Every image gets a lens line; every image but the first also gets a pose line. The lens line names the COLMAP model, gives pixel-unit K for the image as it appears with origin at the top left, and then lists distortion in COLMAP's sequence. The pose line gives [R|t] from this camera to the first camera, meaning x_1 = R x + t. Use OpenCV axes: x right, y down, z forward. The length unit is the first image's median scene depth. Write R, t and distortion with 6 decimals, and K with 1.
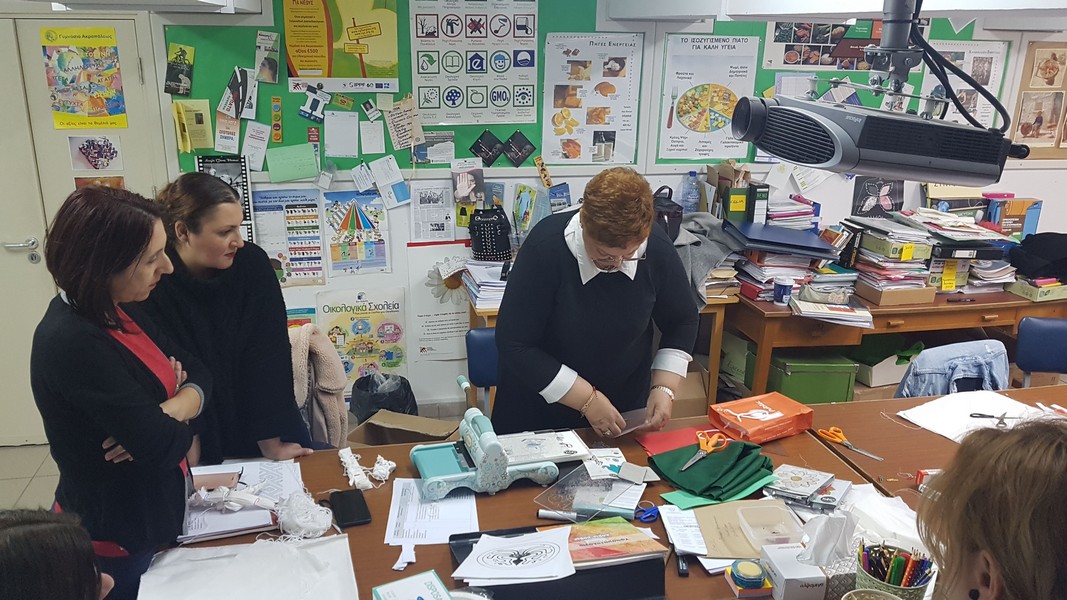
lens RADIAL K [[848.4, 0, 503.3], [0, 848.4, 292.7], [0, 0, 1]] dist [0.006341, -0.055037]
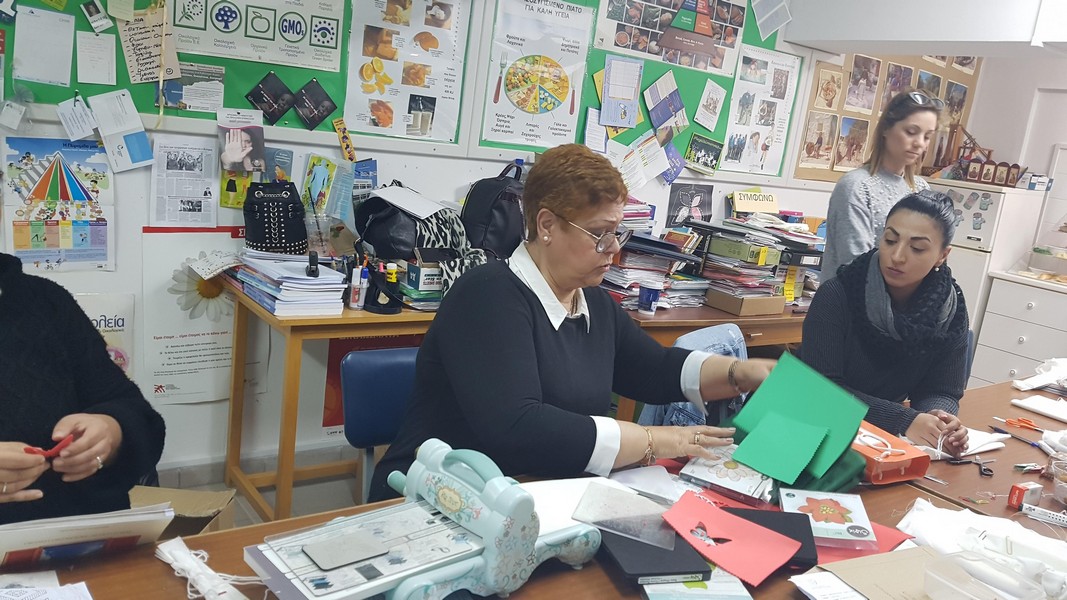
lens RADIAL K [[848.4, 0, 524.8], [0, 848.4, 293.2], [0, 0, 1]] dist [0.006341, -0.055037]
pose [[0.905190, 0.013558, 0.424791, -0.127594], [0.019006, 0.997200, -0.072329, 0.049169], [-0.424582, 0.073545, 0.902398, 0.282177]]
